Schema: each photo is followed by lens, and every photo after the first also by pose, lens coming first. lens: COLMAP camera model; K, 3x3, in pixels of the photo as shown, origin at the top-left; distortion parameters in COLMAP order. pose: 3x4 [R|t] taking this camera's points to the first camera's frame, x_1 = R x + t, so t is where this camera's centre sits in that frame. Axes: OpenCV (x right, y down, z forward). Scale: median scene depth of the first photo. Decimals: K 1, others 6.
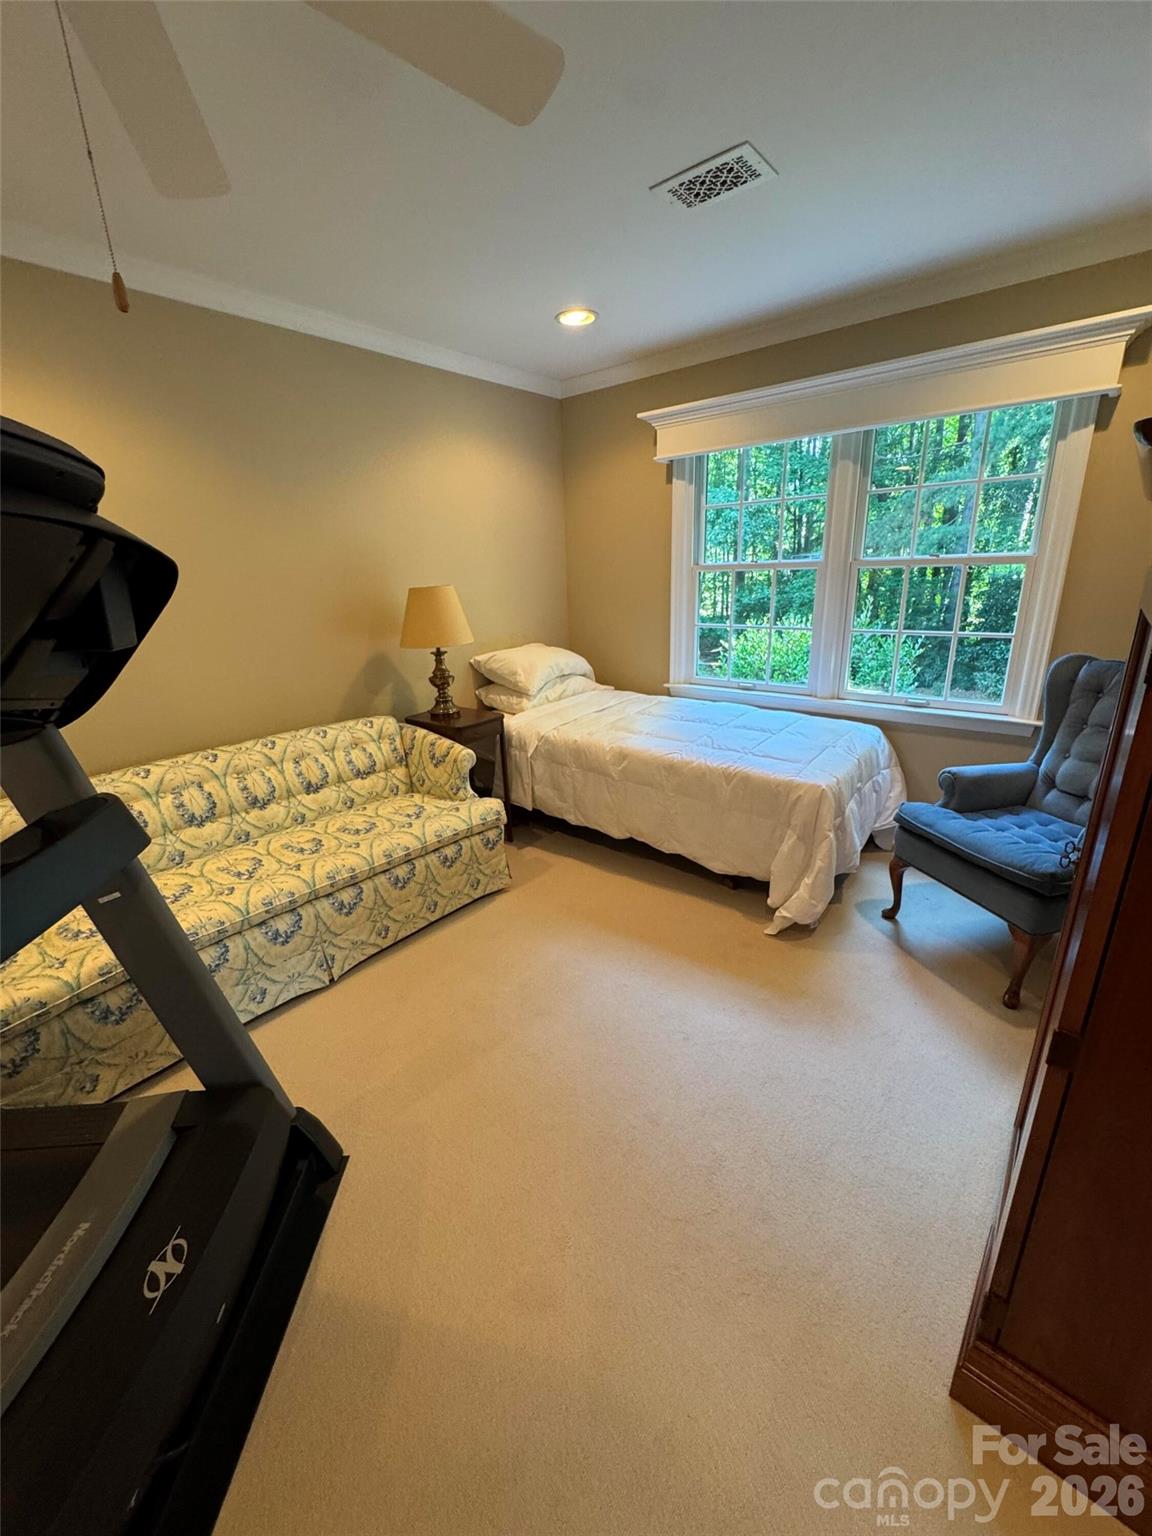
lens RADIAL K [[617.1, 0, 578.3], [0, 617.1, 769.6], [0, 0, 1]] dist [0.000464, 0.000033]
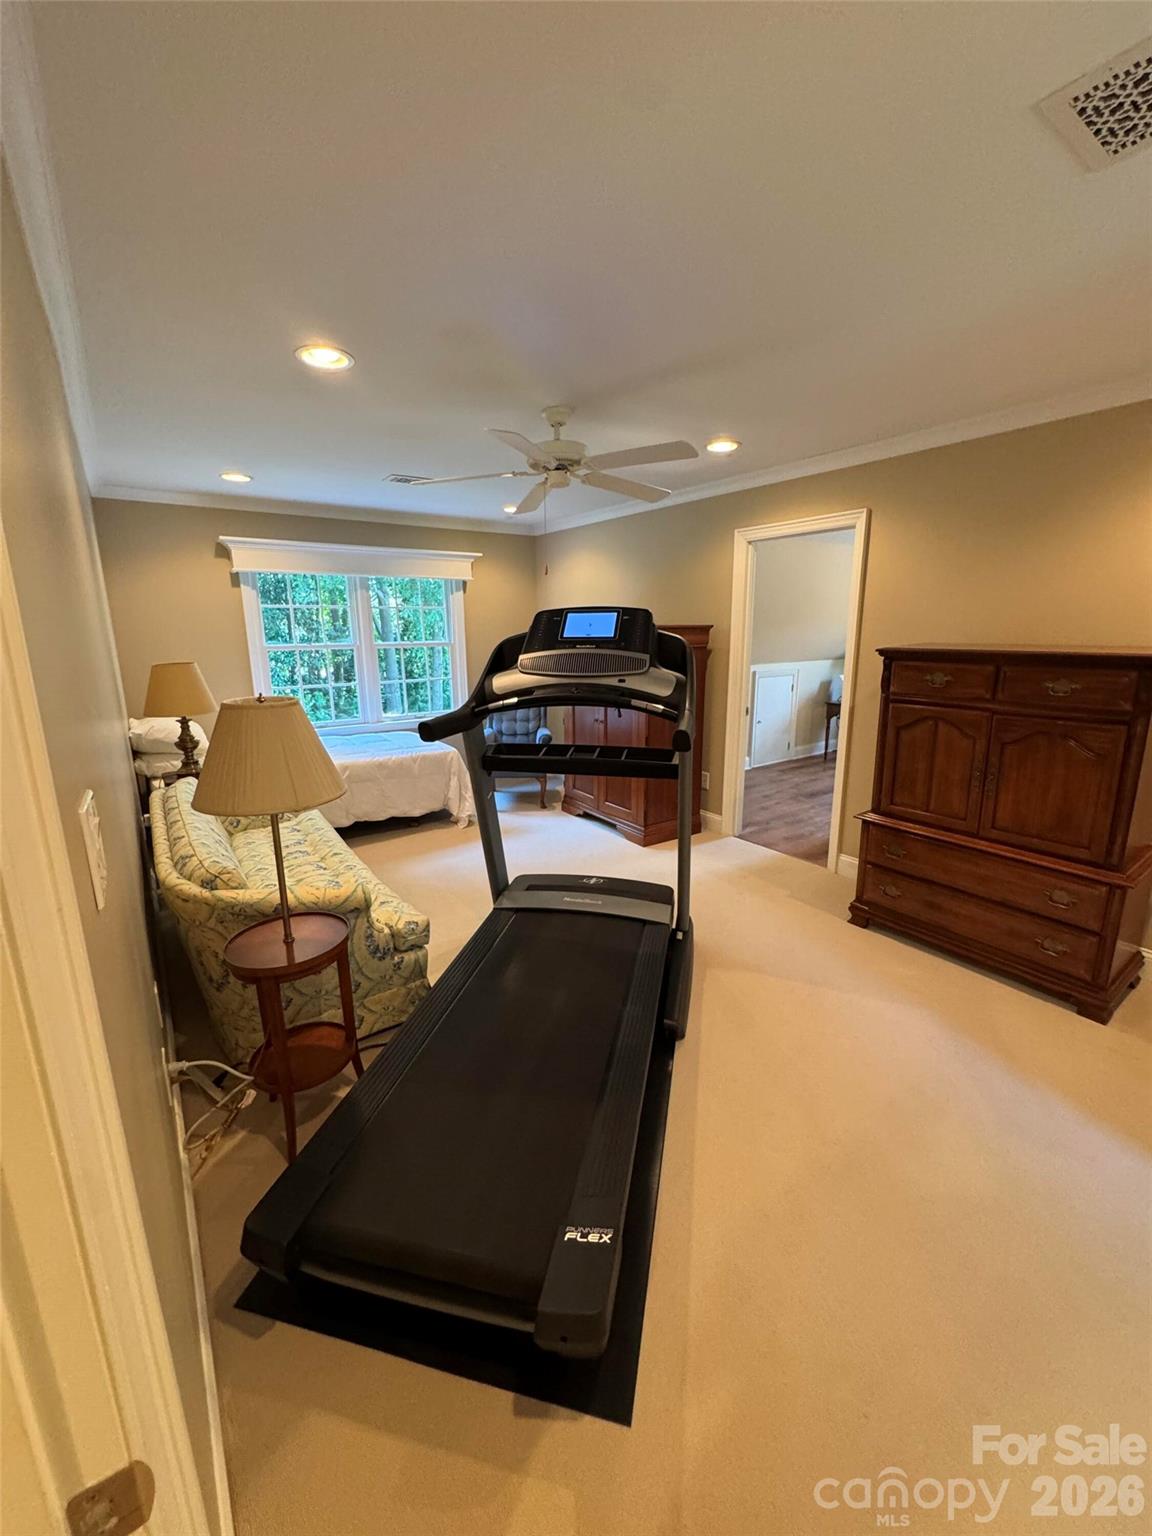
lens RADIAL K [[617.1, 0, 578.3], [0, 617.1, 769.6], [0, 0, 1]] dist [0.000464, 0.000033]
pose [[0.259252, -0.187452, 0.947444, -1.134714], [0.296452, 0.949074, 0.106655, -0.008027], [-0.919187, 0.253221, 0.301620, 0.007596]]
